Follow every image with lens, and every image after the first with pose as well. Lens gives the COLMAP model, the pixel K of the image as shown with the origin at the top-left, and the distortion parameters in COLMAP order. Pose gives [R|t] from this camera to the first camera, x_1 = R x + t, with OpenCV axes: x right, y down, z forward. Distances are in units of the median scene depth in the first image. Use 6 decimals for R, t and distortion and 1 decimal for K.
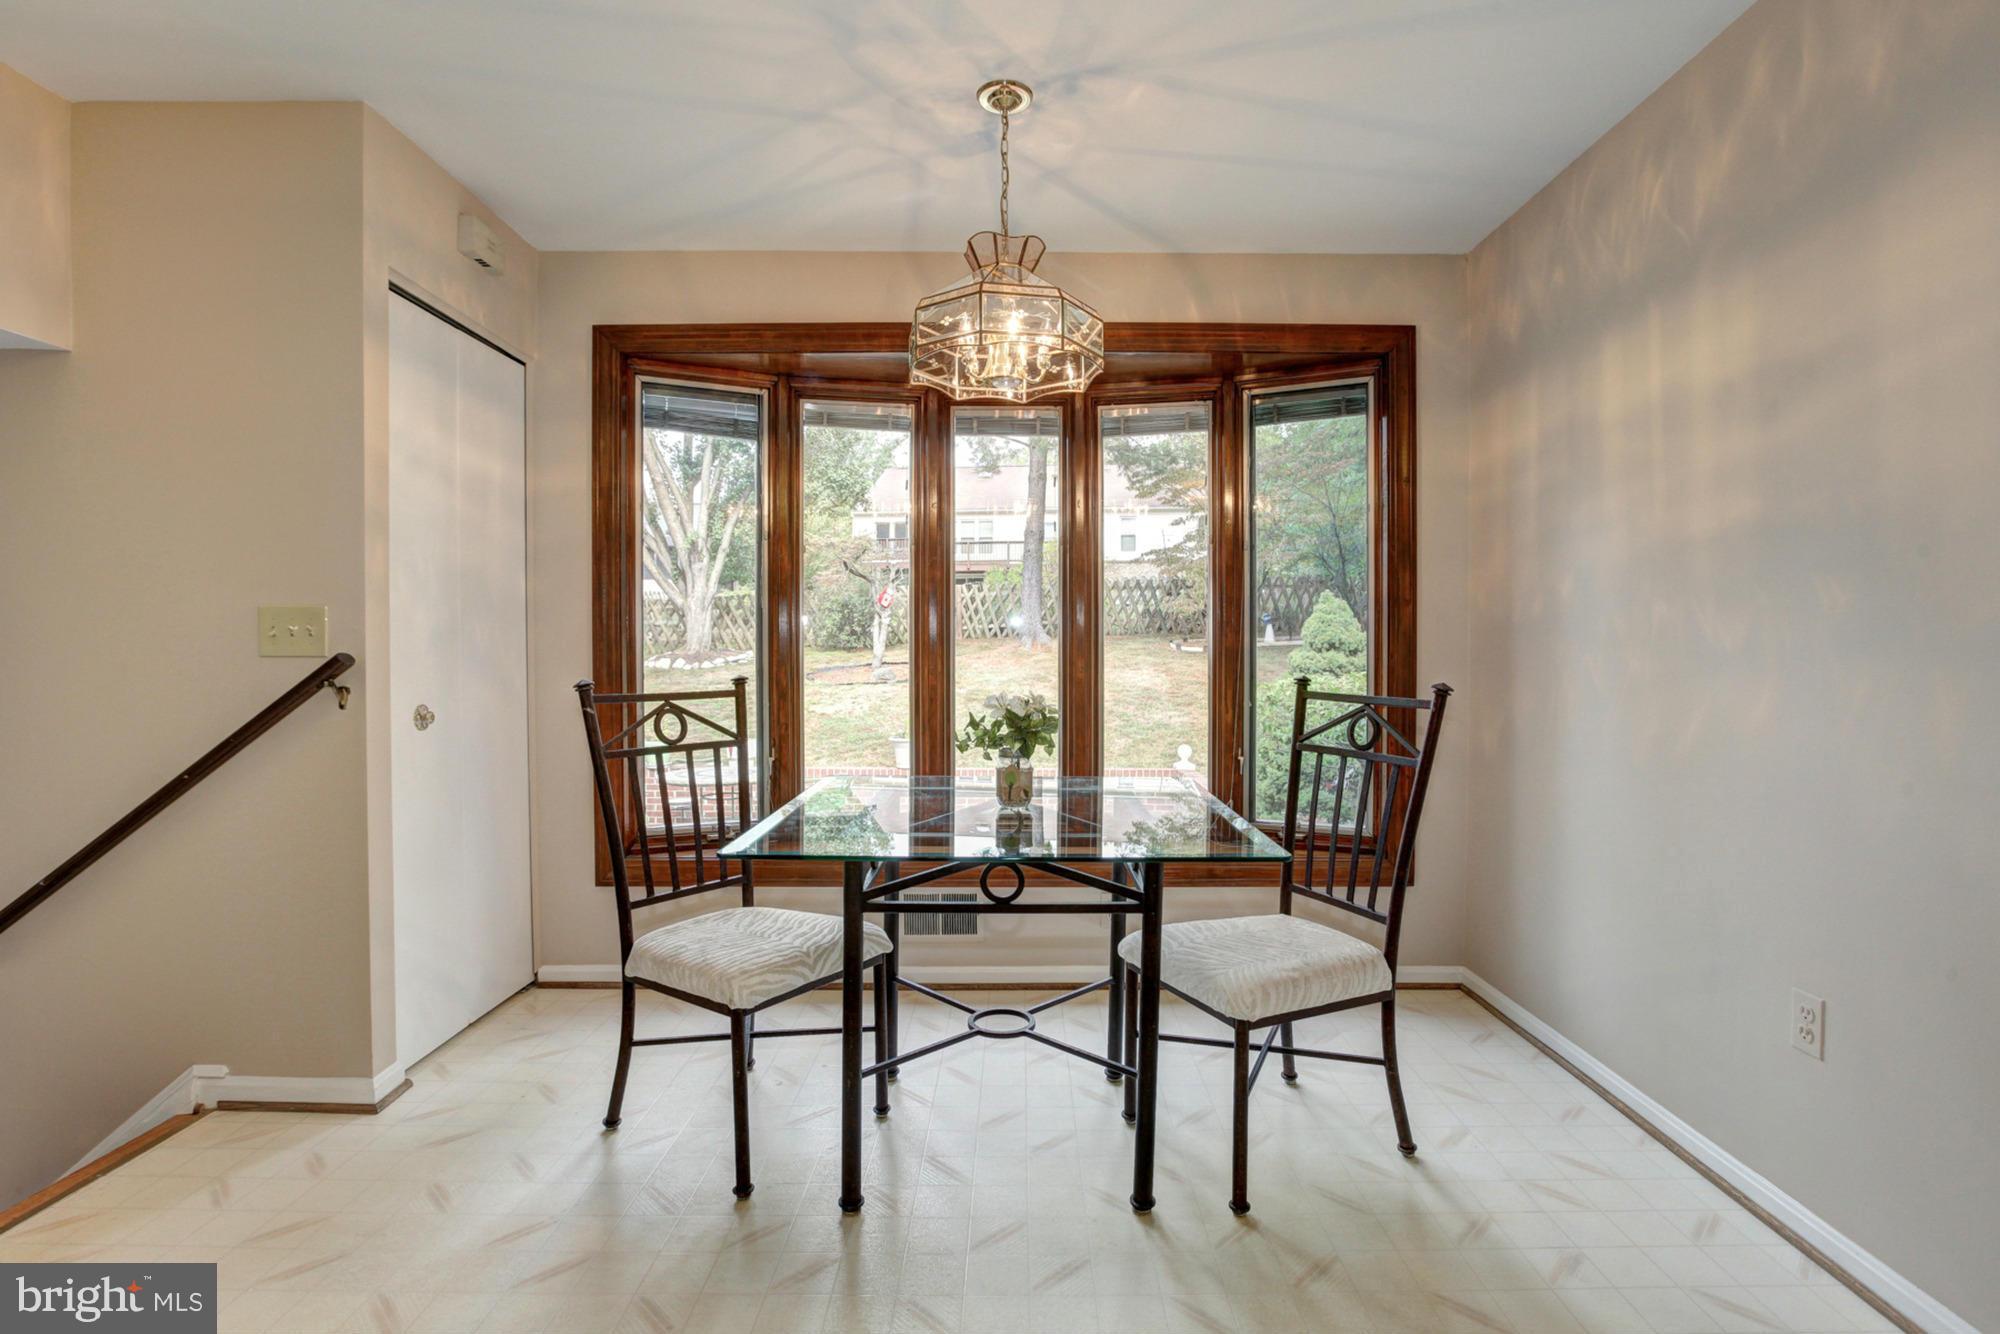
lens RADIAL K [[944.2, 0, 1006.5], [0, 944.2, 670.1], [0, 0, 1]] dist [-0.040557, 0.010166]
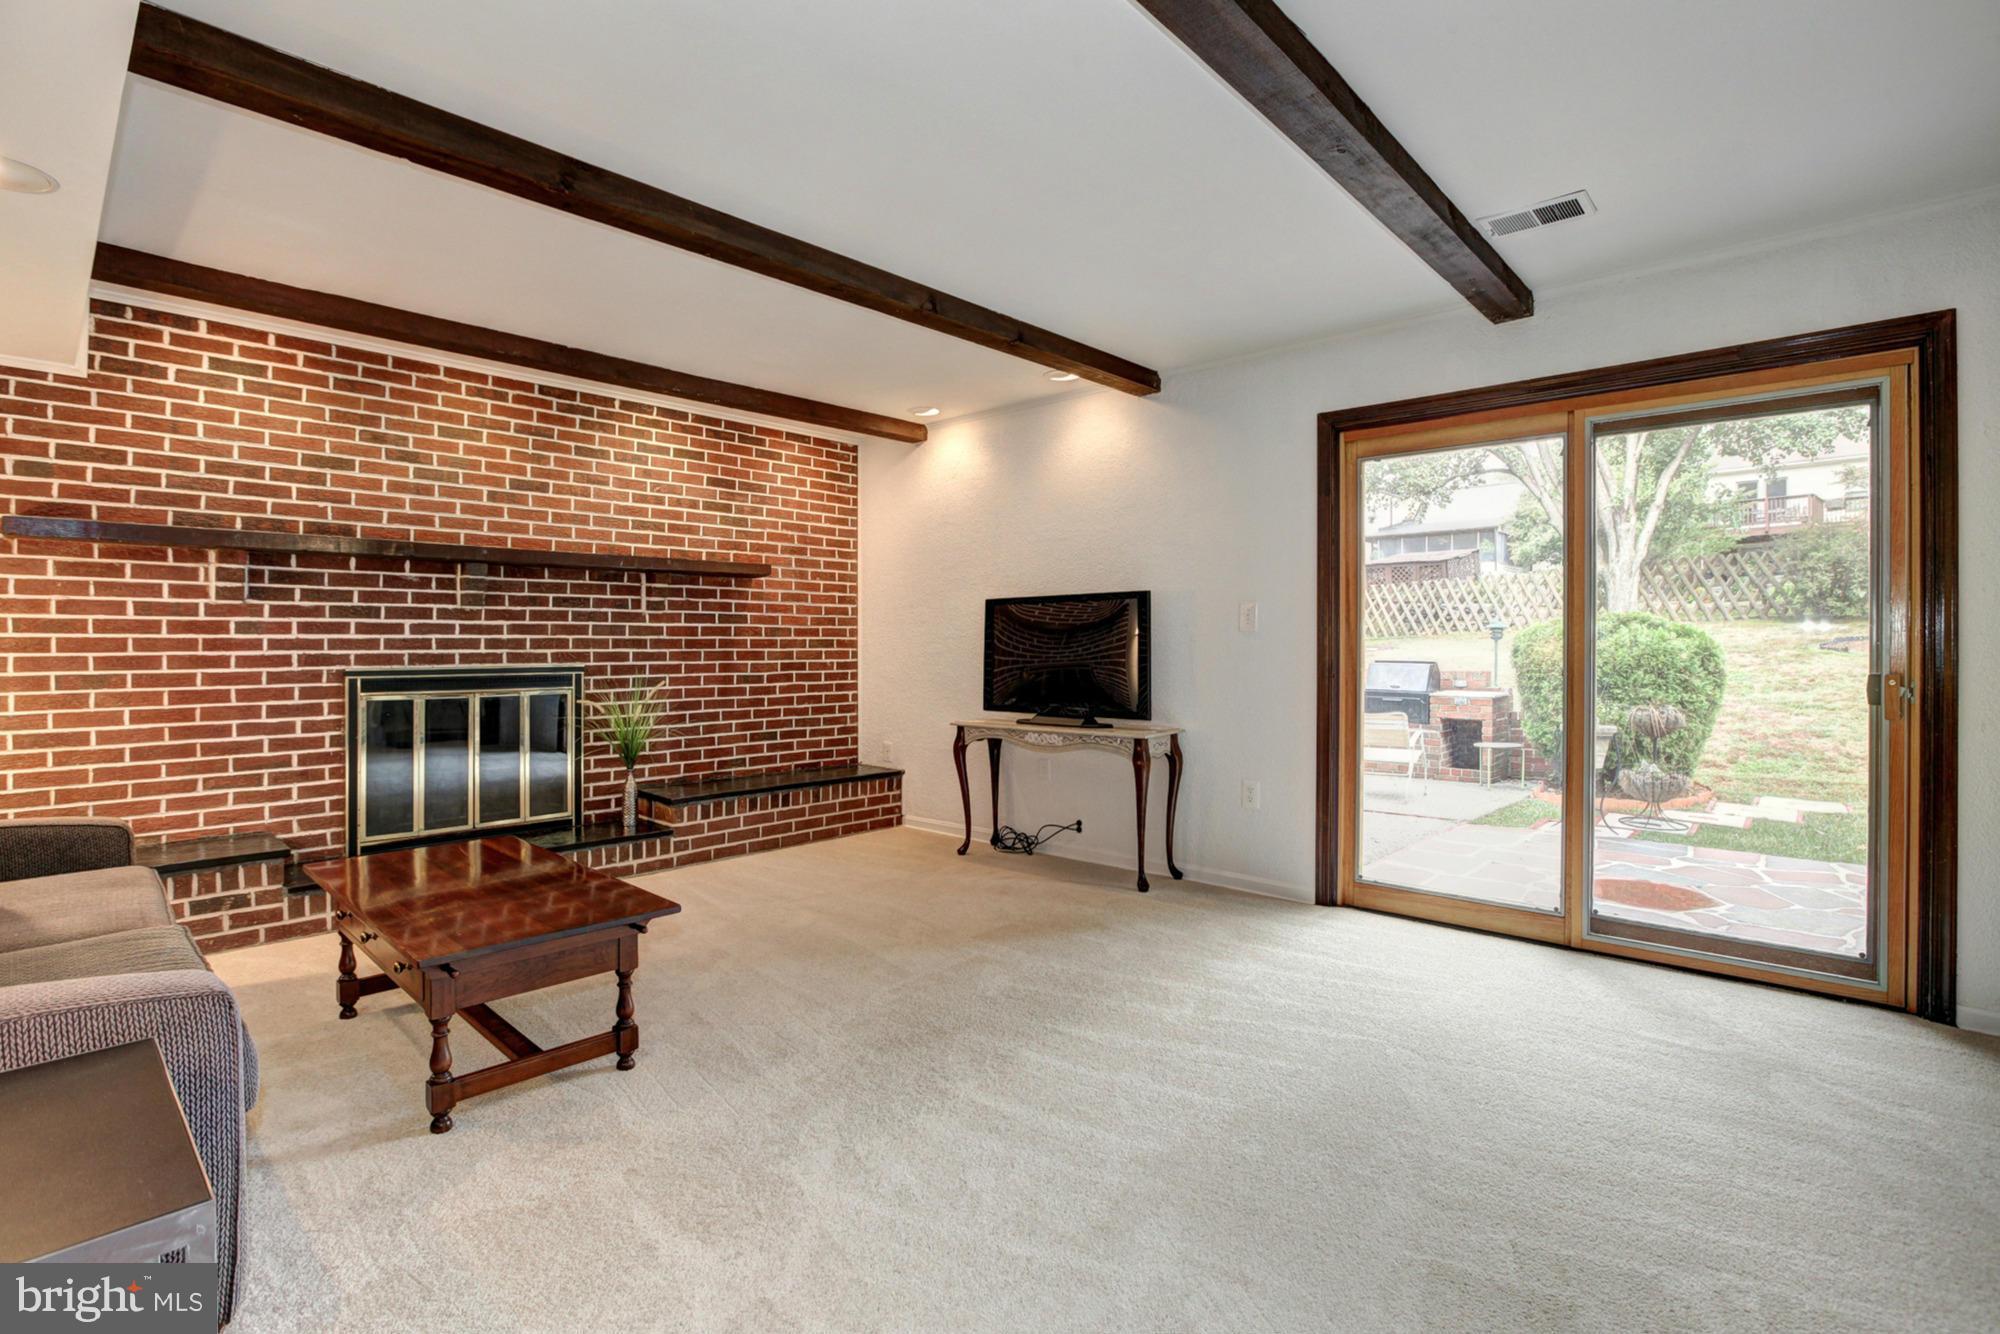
lens RADIAL K [[925.1, 0, 1019.8], [0, 925.1, 637.5], [0, 0, 1]] dist [-0.030200, 0.008703]
pose [[0.747204, -0.001680, -0.664593, -1.816504], [-0.018884, 0.999539, -0.023758, 0.249508], [0.664327, 0.030302, 0.746828, -0.174689]]
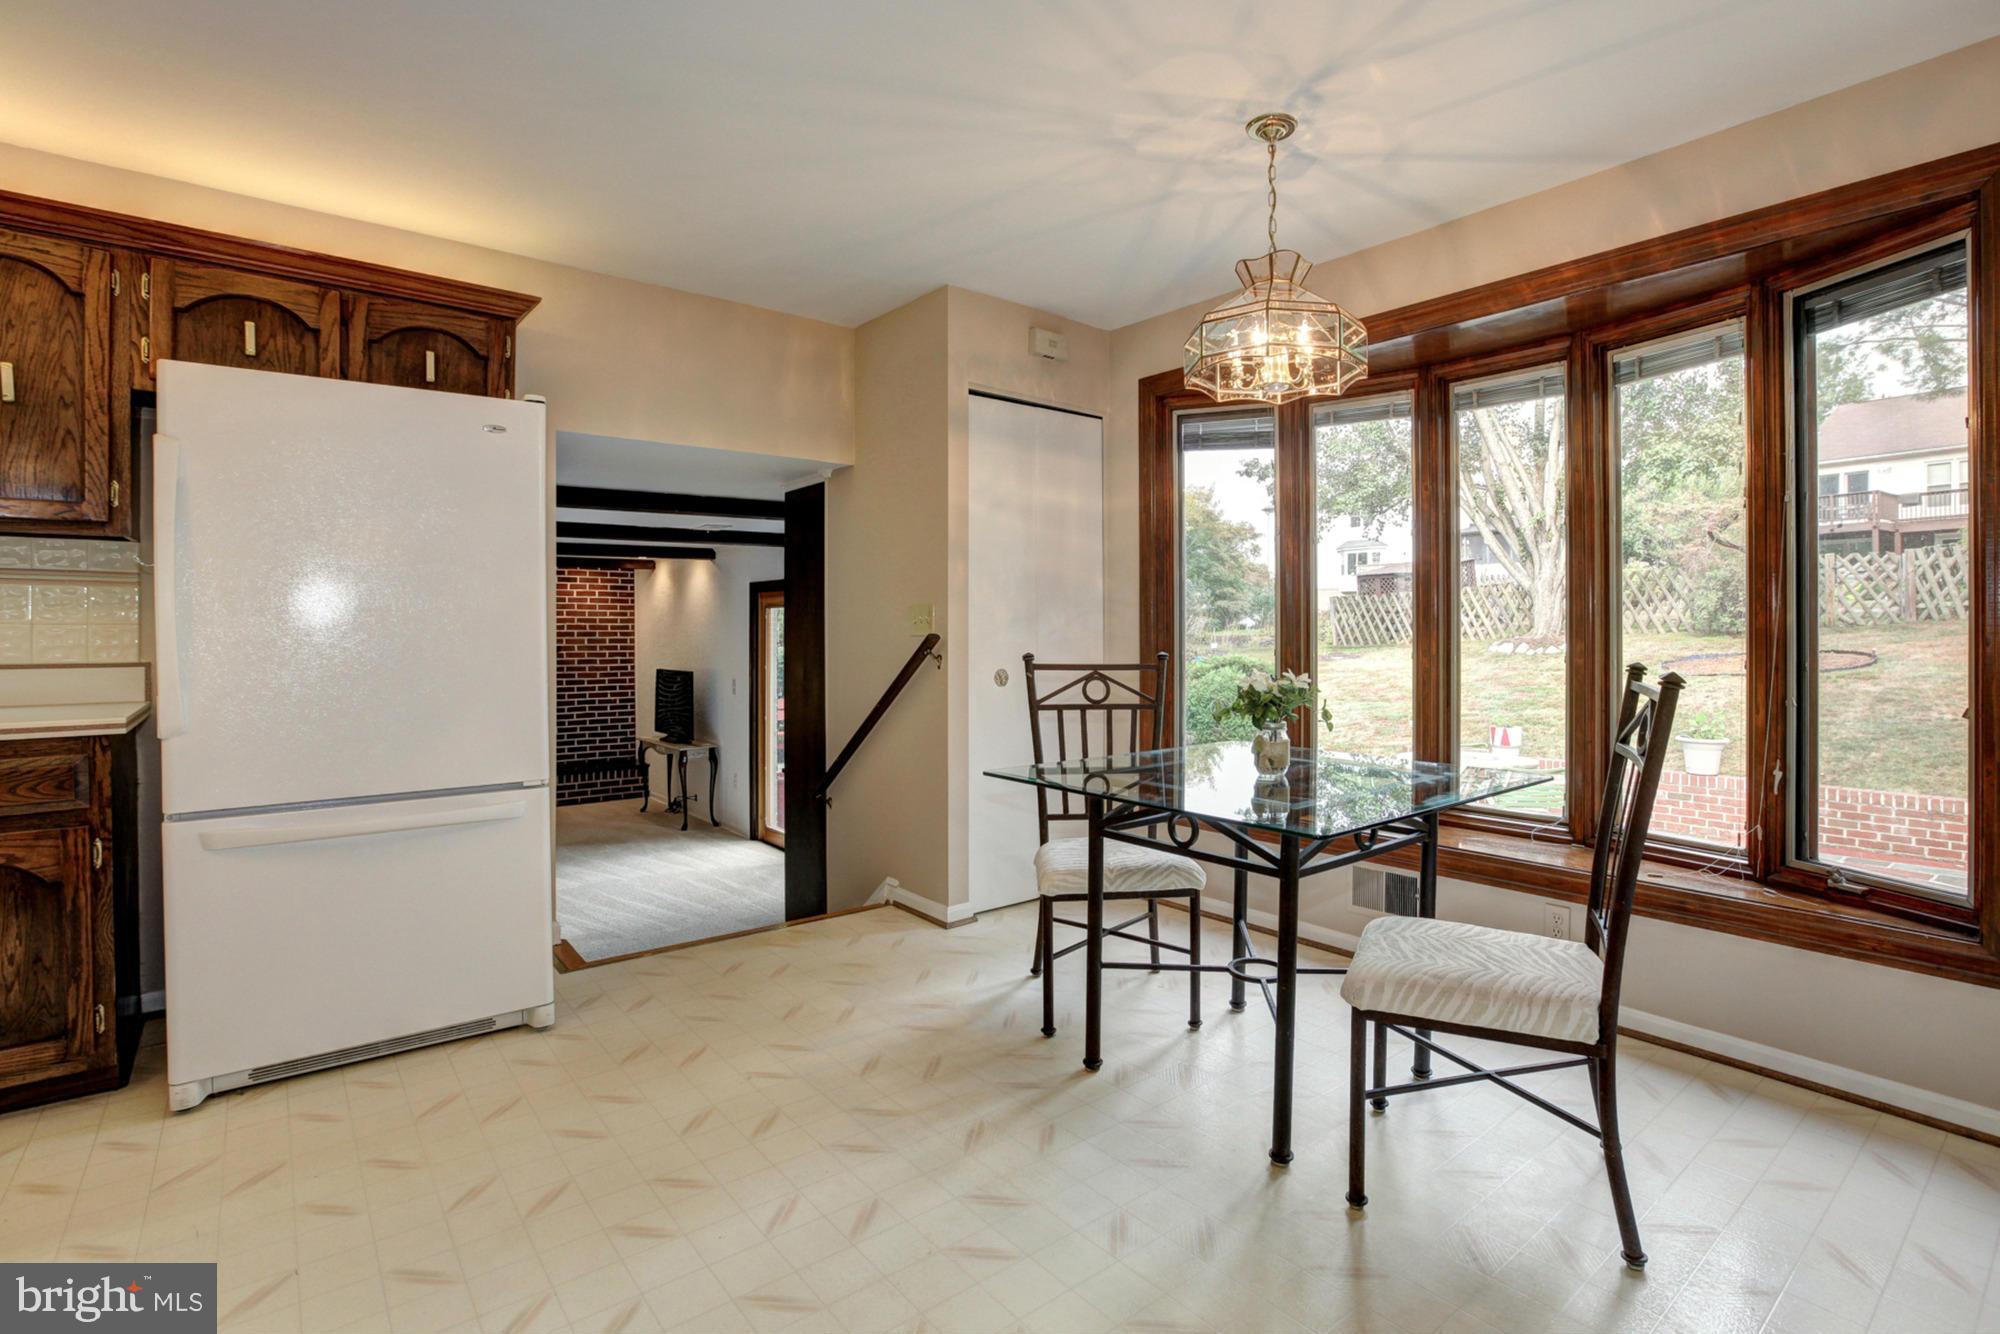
lens RADIAL K [[944.2, 0, 1045.6], [0, 944.2, 644.0], [0, 0, 1]] dist [-0.040557, 0.010166]
pose [[0.650326, 0.008468, -0.759608, 0.590150], [-0.017564, 0.999838, -0.003891, 0.002343], [0.759452, 0.015872, 0.650370, 0.080746]]
